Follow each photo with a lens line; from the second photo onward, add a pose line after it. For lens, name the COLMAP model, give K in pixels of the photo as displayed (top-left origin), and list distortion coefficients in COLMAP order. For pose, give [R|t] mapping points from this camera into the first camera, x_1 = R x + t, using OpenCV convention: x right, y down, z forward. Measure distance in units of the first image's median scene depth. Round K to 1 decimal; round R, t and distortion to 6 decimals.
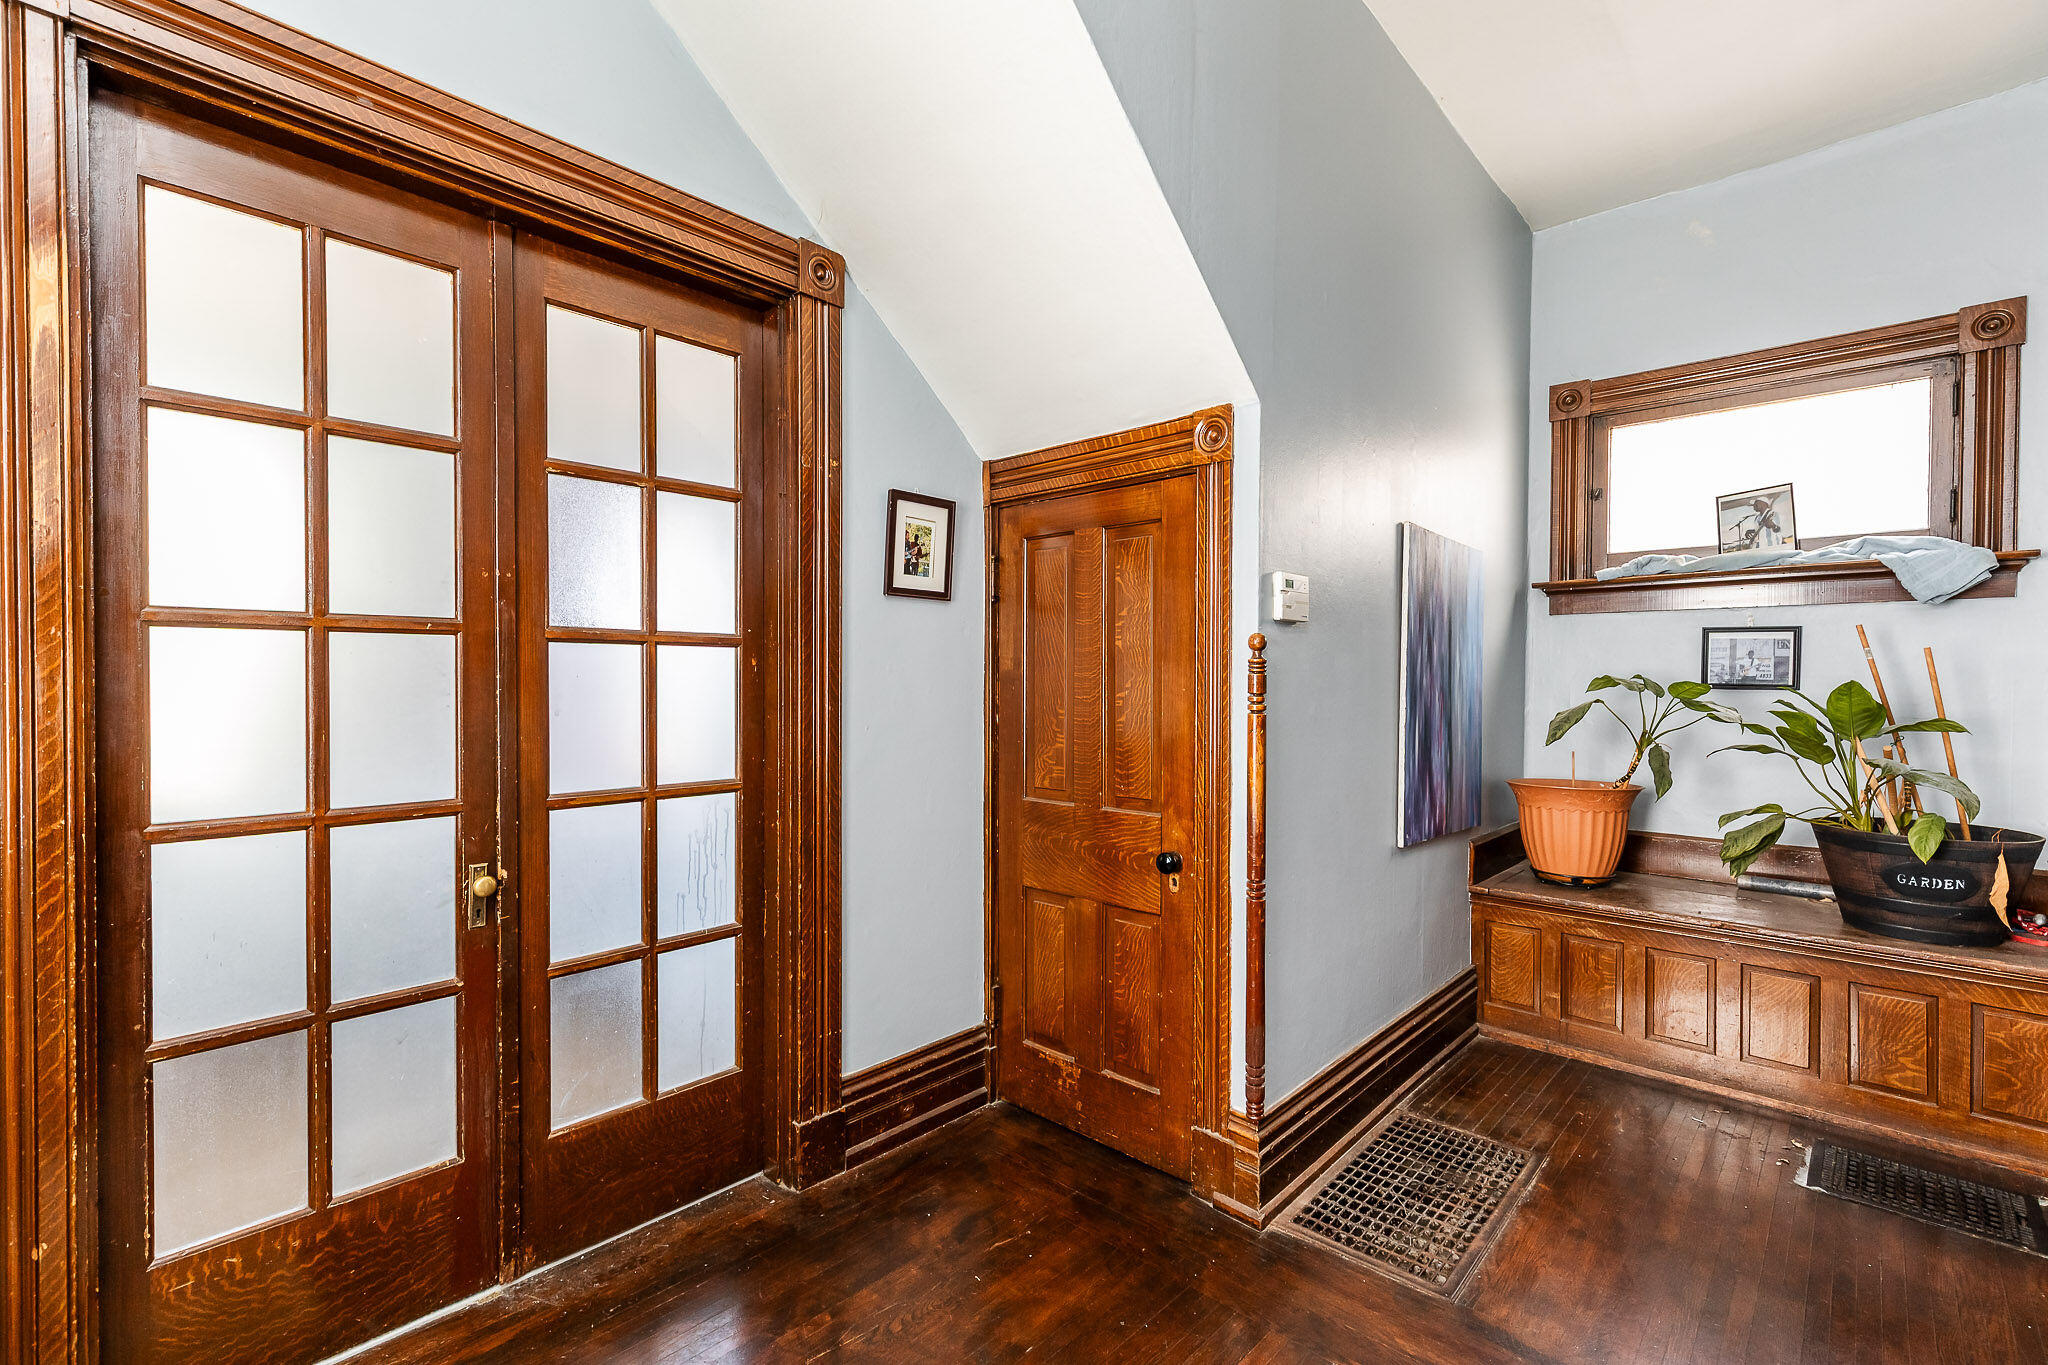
lens RADIAL K [[919.0, 0, 1023.1], [0, 919.0, 681.8], [0, 0, 1]] dist [0.013164, -0.000332]
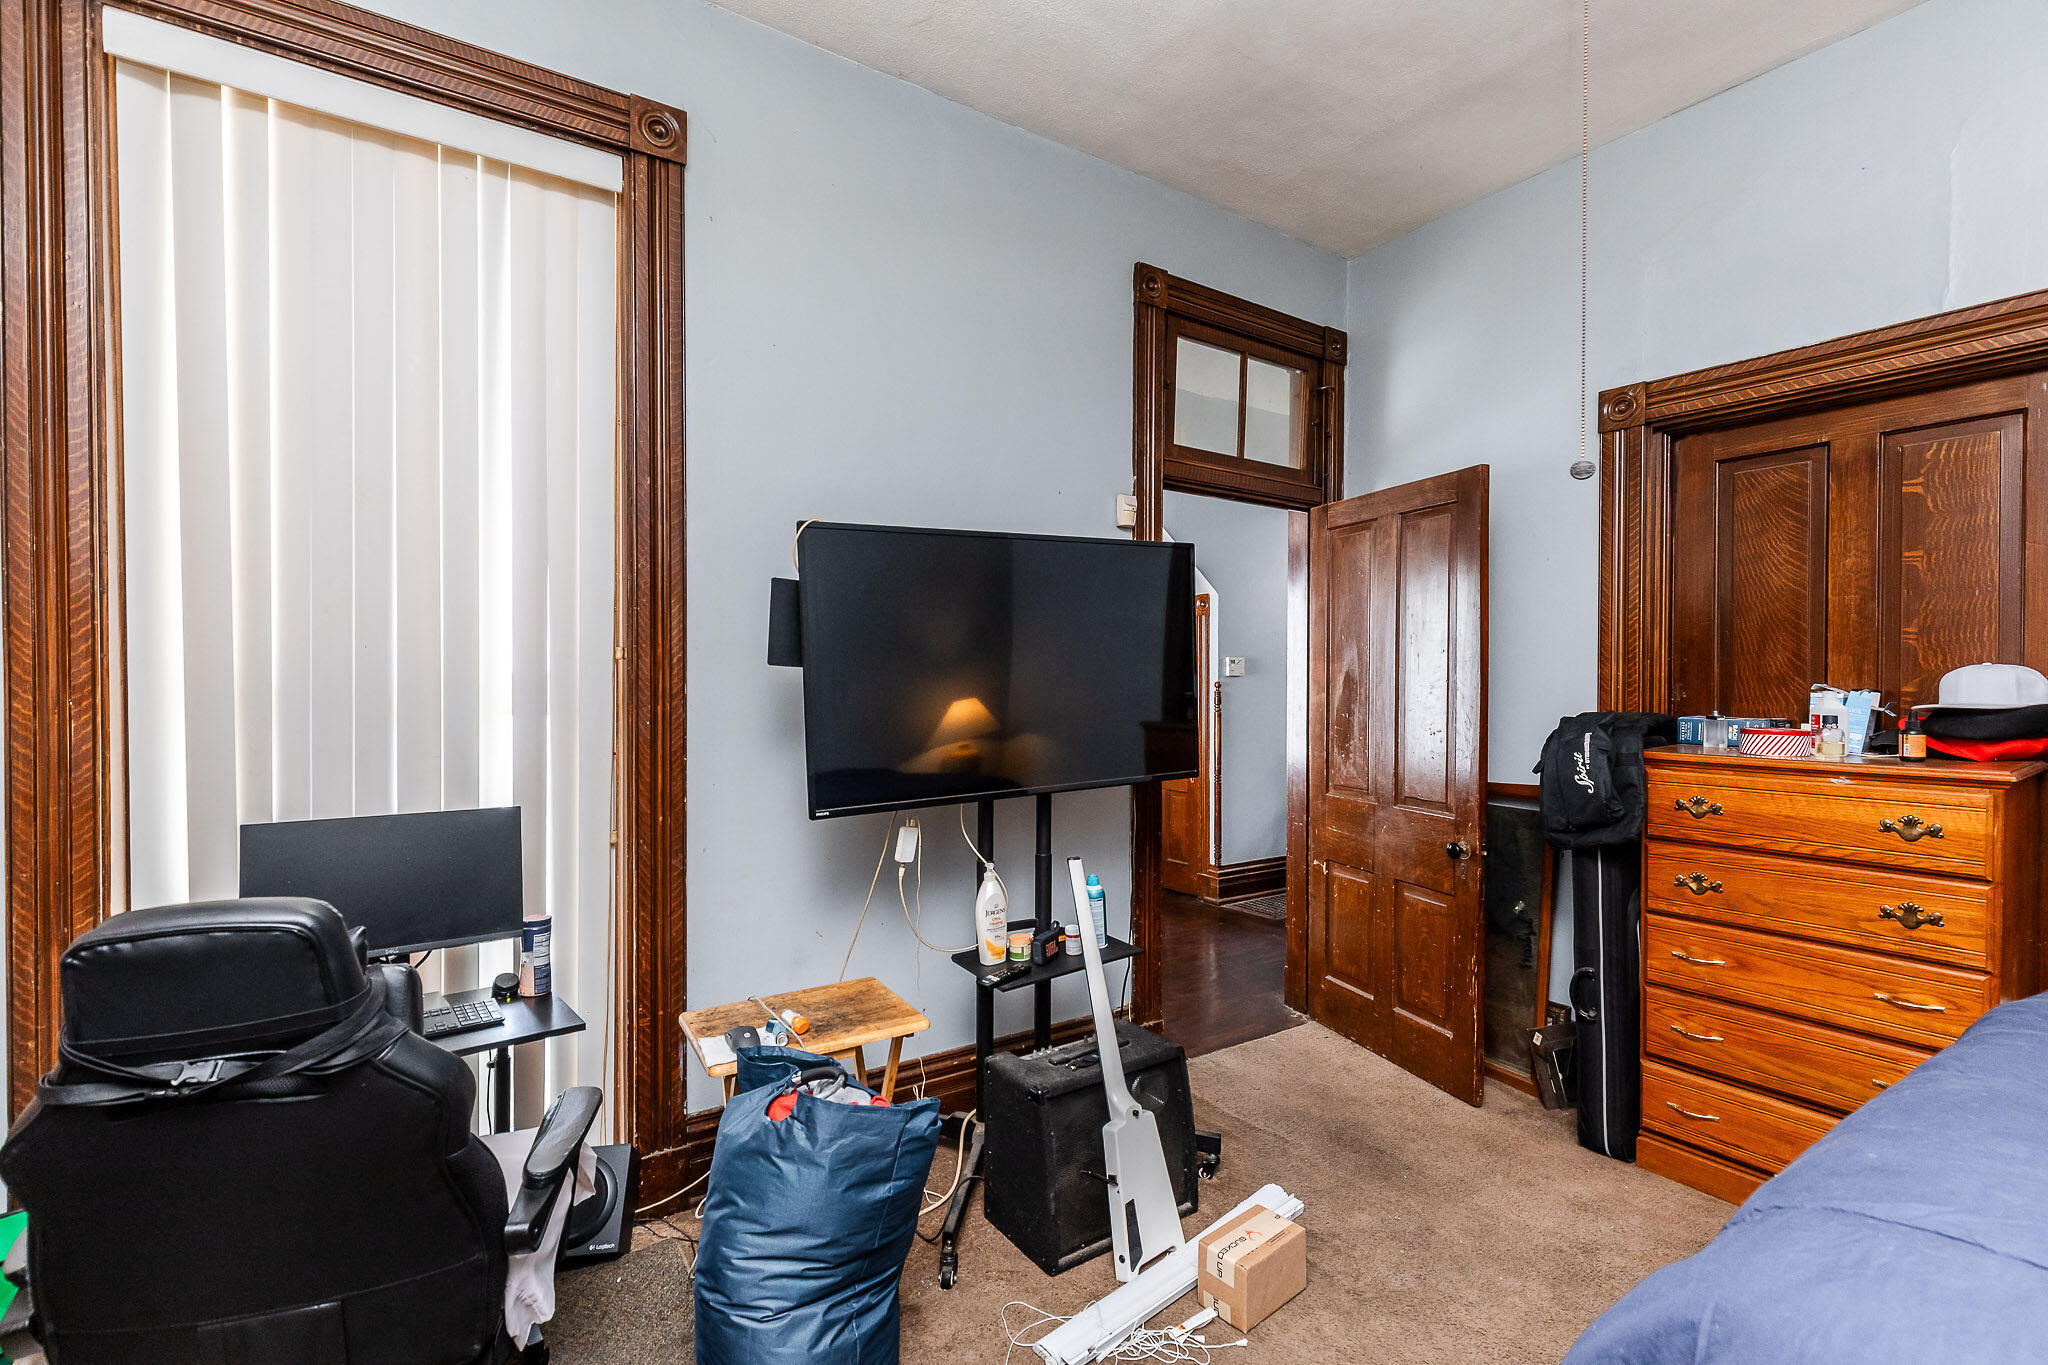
lens RADIAL K [[919.0, 0, 1024.3], [0, 919.0, 689.7], [0, 0, 1]] dist [0.013164, -0.000332]
pose [[0.973891, -0.001576, -0.227009, 0.308642], [0.000479, 0.999988, -0.004886, -0.015272], [0.227013, 0.004650, 0.973881, -1.664863]]
